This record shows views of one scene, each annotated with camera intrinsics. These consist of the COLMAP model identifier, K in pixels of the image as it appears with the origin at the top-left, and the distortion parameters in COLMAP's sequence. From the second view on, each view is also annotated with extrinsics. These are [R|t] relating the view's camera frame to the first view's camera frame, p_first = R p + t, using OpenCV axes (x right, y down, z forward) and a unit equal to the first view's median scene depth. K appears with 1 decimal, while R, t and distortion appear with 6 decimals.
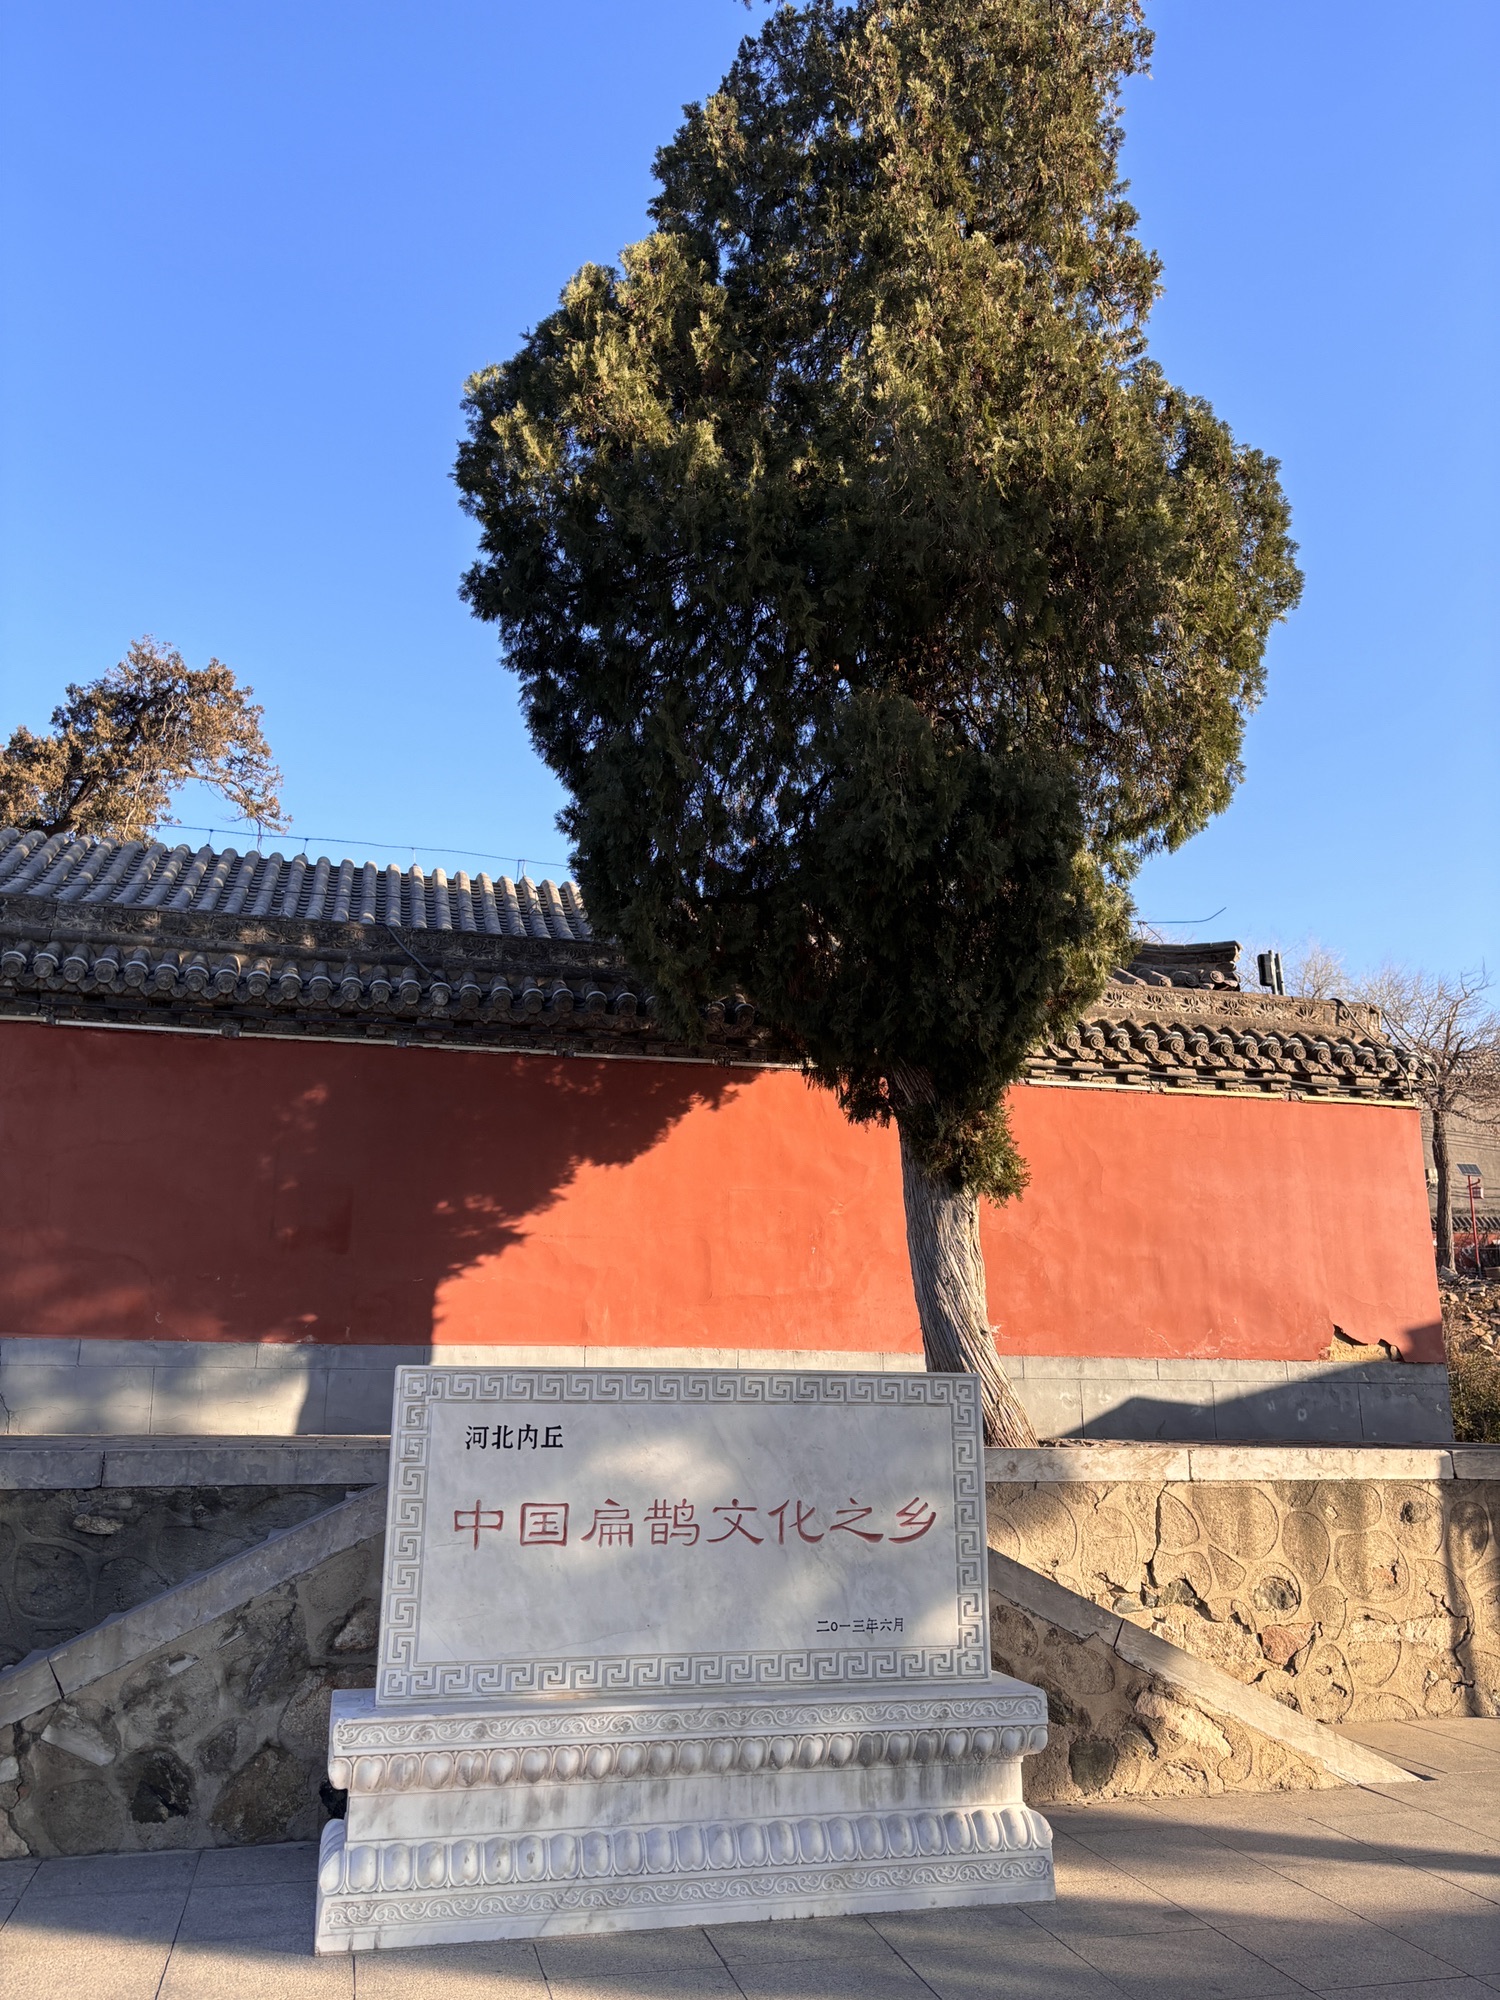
lens RADIAL K [[1502.4, 0, 756.6], [0, 1502.4, 1011.7], [0, 0, 1]] dist [0.005845, -0.005990]
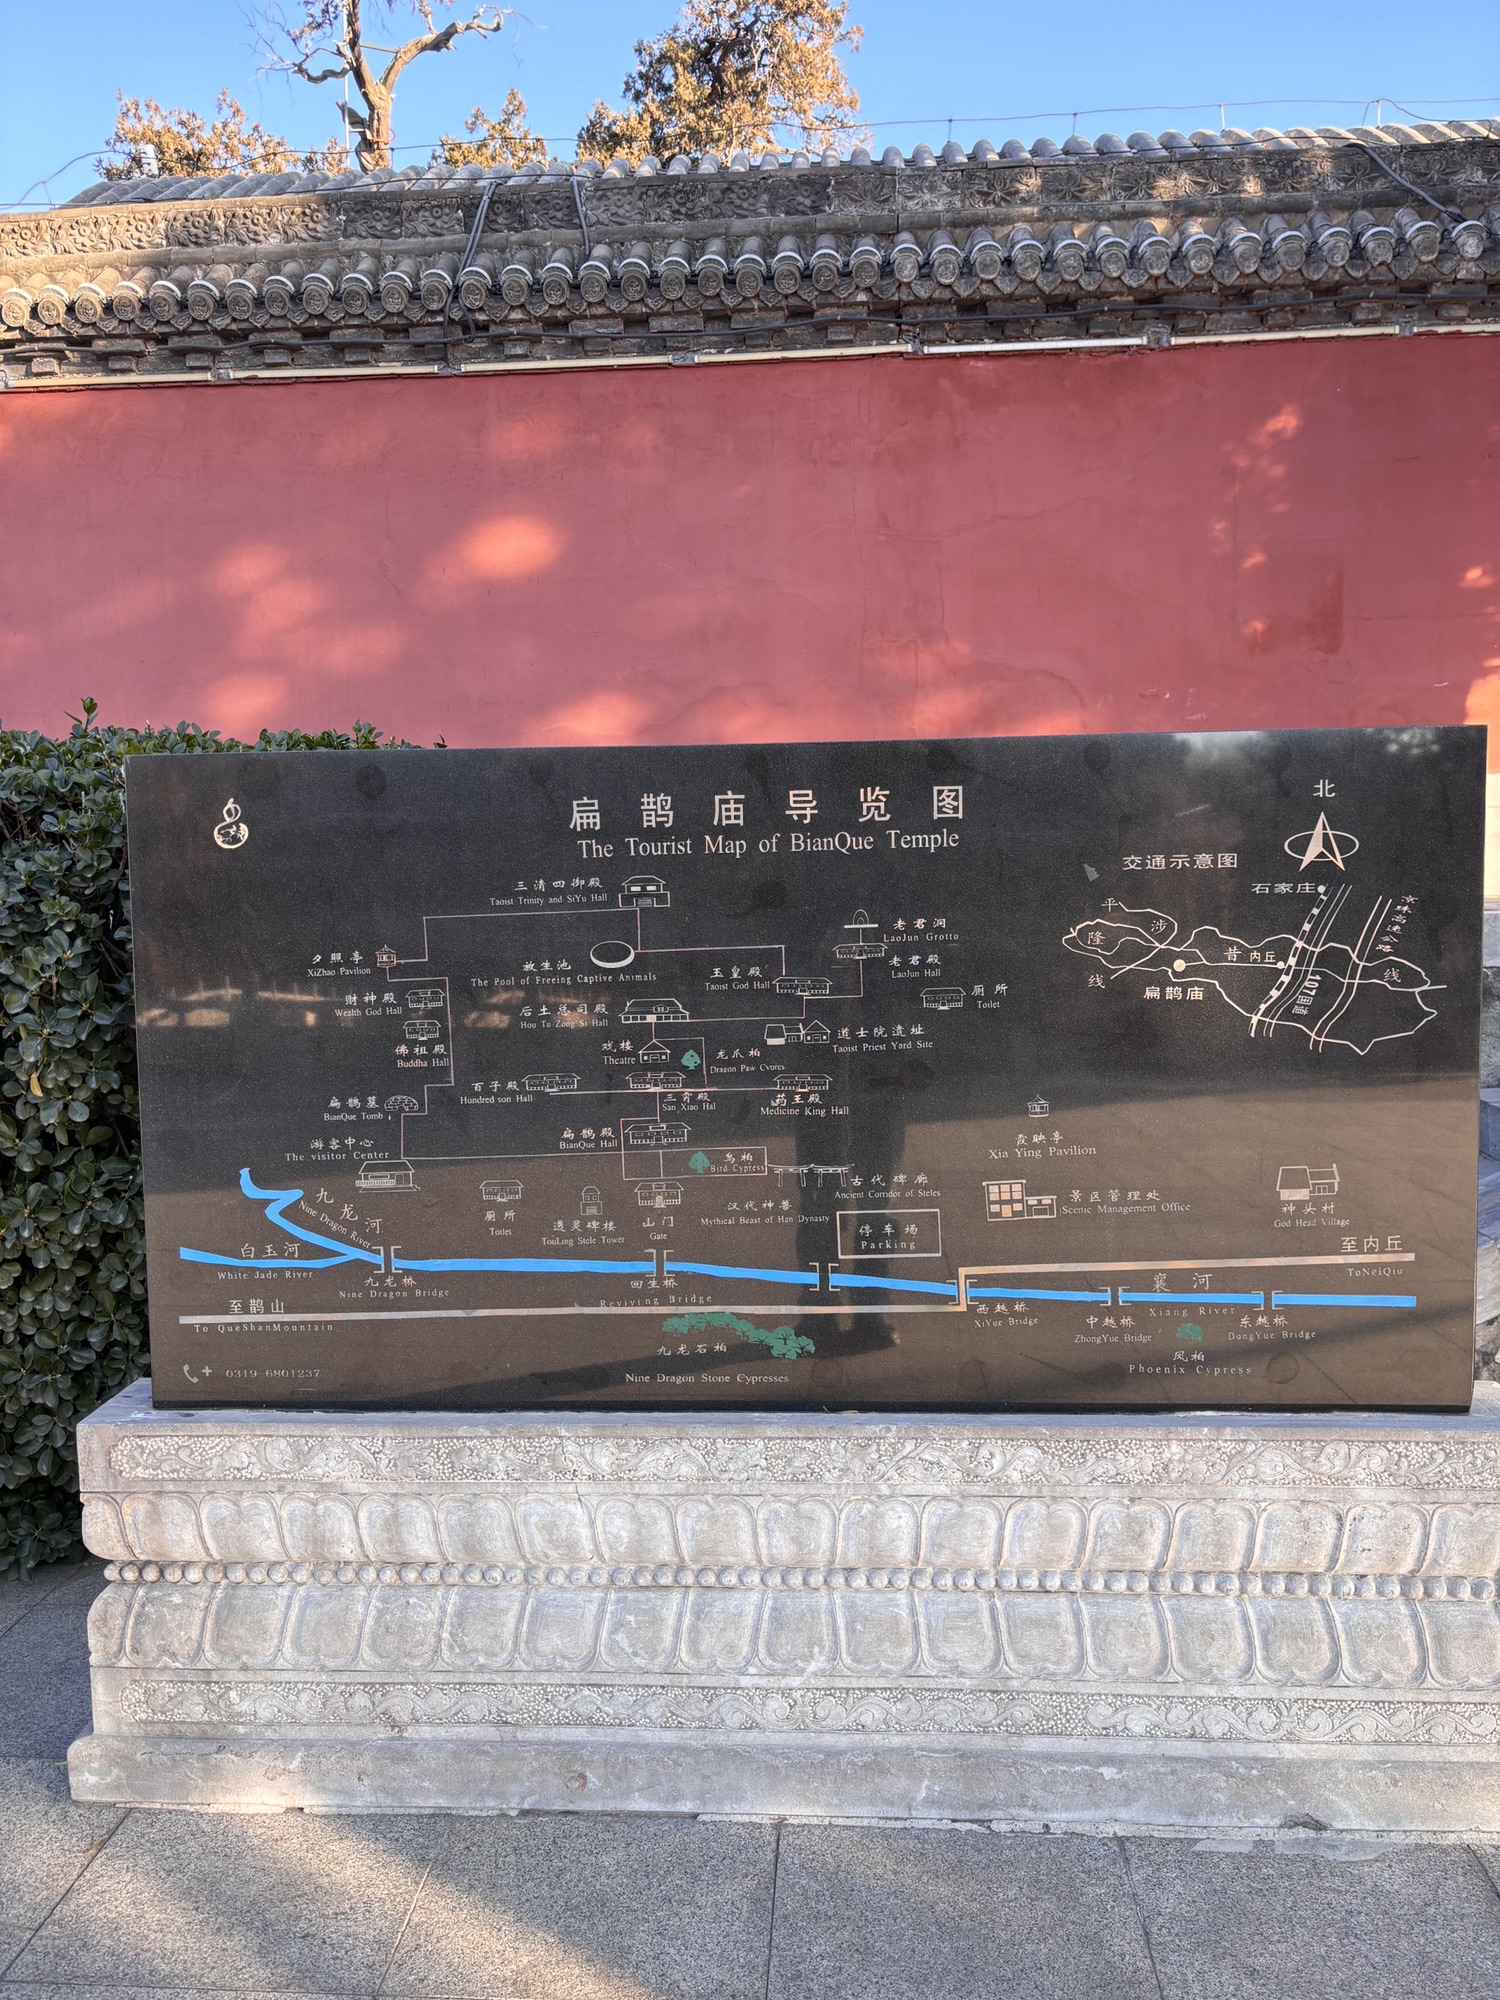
lens RADIAL K [[1502.4, 0, 742.1], [0, 1502.4, 996.6], [0, 0, 1]] dist [0.005845, -0.005990]
pose [[0.947733, 0.001694, -0.319059, -0.308360], [0.103636, 0.944131, 0.312853, 0.062176], [0.301764, -0.329567, 0.894608, 0.225876]]
